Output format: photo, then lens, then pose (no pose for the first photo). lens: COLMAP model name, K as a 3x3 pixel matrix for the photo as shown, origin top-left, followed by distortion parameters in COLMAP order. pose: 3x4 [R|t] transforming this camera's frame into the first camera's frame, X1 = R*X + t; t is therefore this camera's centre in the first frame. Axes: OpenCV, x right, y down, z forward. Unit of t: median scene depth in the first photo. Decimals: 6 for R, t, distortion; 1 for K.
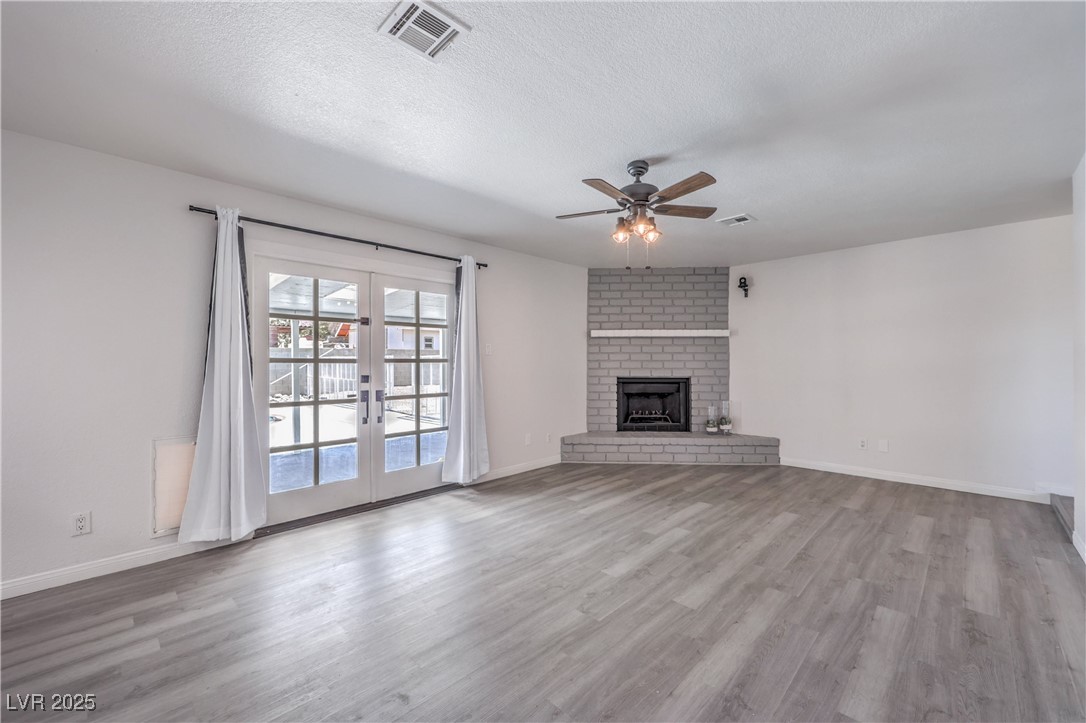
lens RADIAL K [[434.0, 0, 540.3], [0, 434.0, 359.9], [0, 0, 1]] dist [-0.001295, -0.000143]
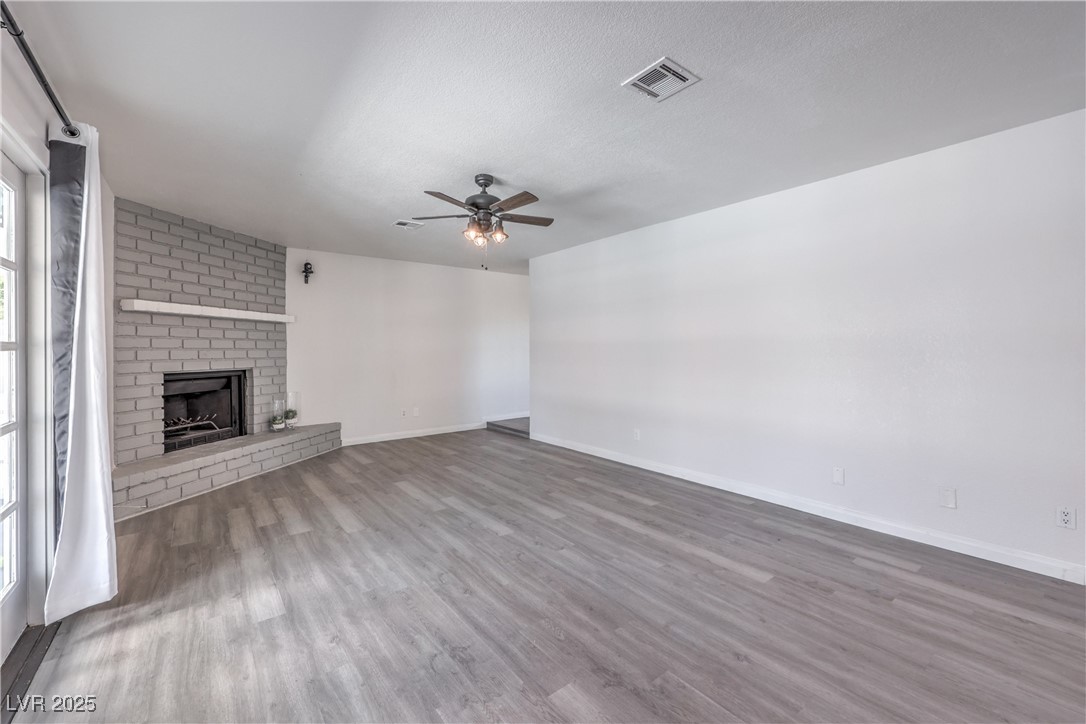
lens RADIAL K [[456.9, 0, 545.7], [0, 456.9, 351.4], [0, 0, 1]] dist [0.000319, 0.000199]
pose [[0.130286, -0.002409, 0.991473, -0.455923], [-0.001000, 0.999996, 0.002561, 0.003683], [-0.991476, -0.001325, 0.130283, 0.330282]]
